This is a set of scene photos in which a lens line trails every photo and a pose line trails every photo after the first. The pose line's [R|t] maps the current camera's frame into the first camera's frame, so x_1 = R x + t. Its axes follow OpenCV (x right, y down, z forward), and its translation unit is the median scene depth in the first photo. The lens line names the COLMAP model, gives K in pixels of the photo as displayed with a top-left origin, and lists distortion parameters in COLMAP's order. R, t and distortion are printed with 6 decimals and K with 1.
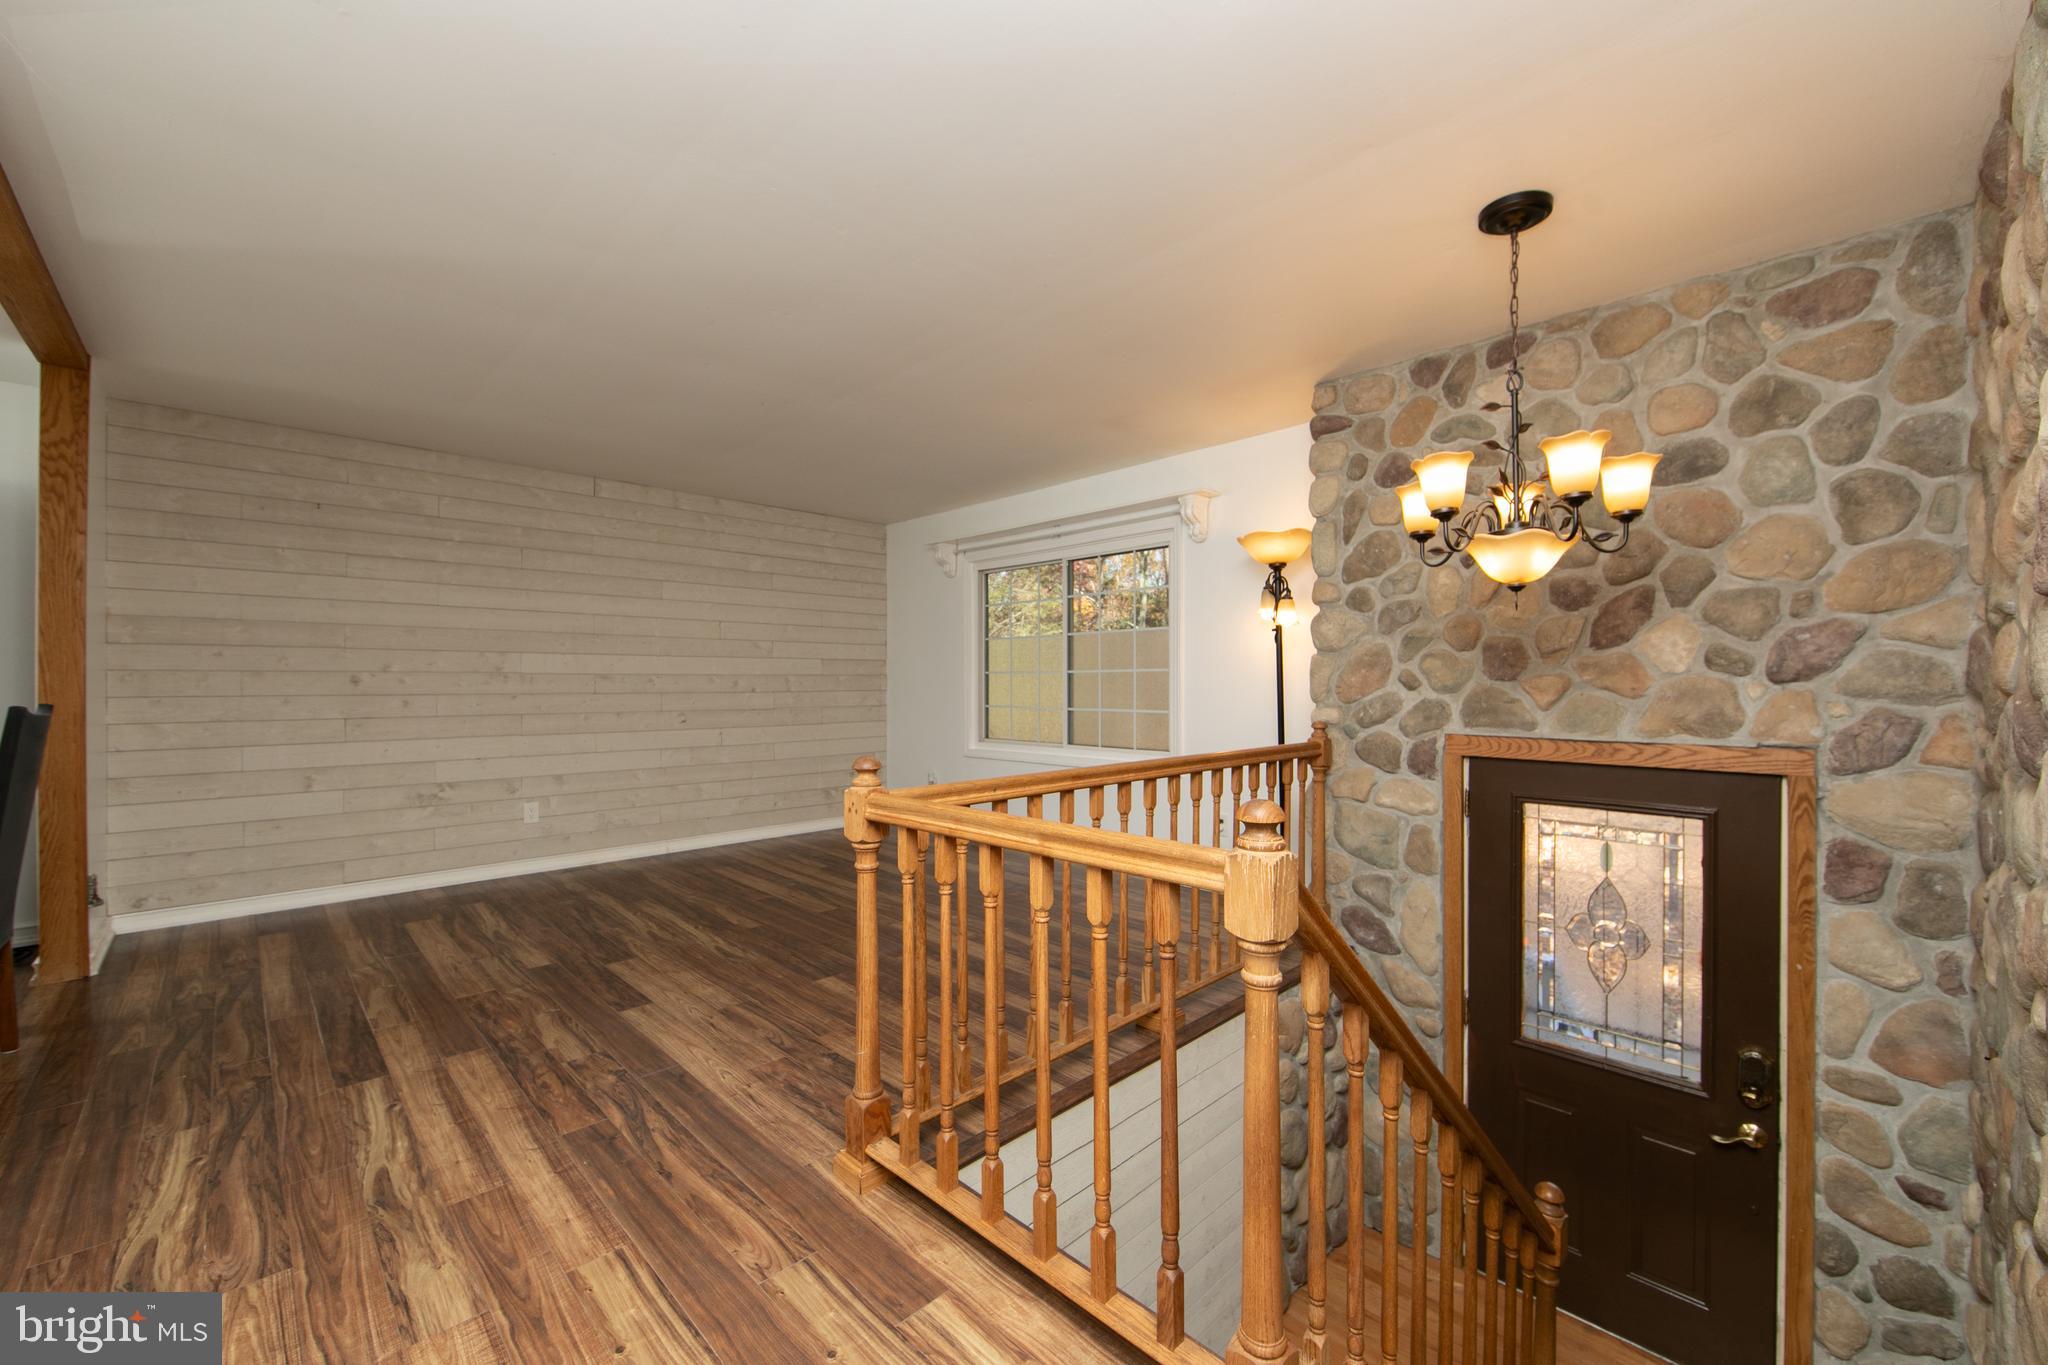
lens RADIAL K [[815.1, 0, 1035.5], [0, 815.1, 683.2], [0, 0, 1]] dist [-0.002575, -0.000422]
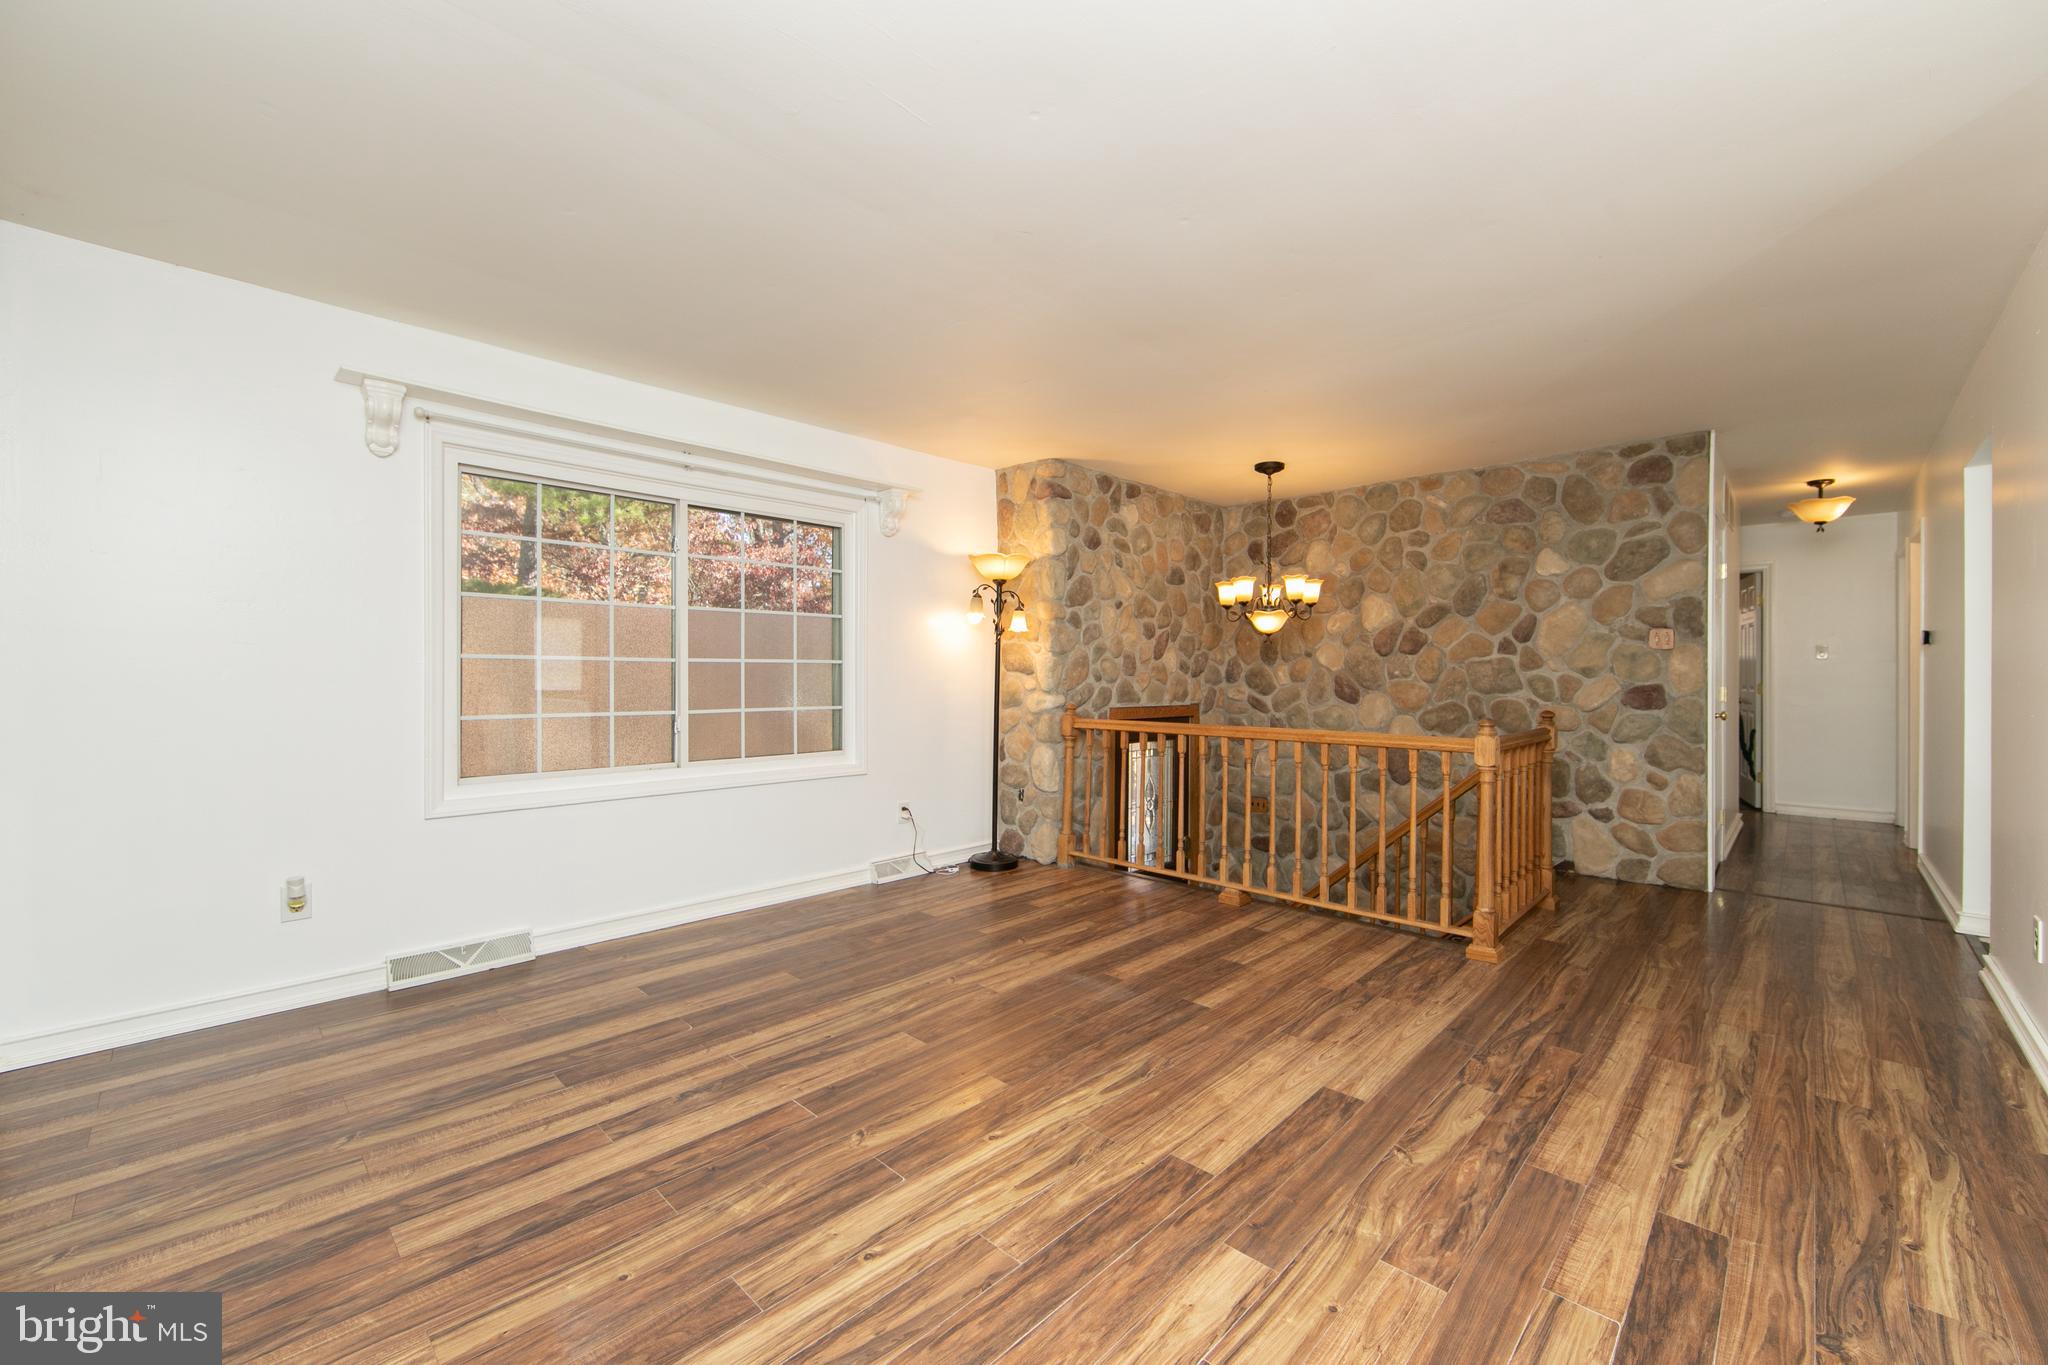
lens RADIAL K [[815.1, 0, 1035.5], [0, 815.1, 683.2], [0, 0, 1]] dist [-0.002575, -0.000422]
pose [[-0.029116, -0.006677, 0.999554, -1.324318], [-0.001445, 0.999977, 0.006637, 0.001729], [-0.999575, -0.001251, -0.029125, 1.390521]]
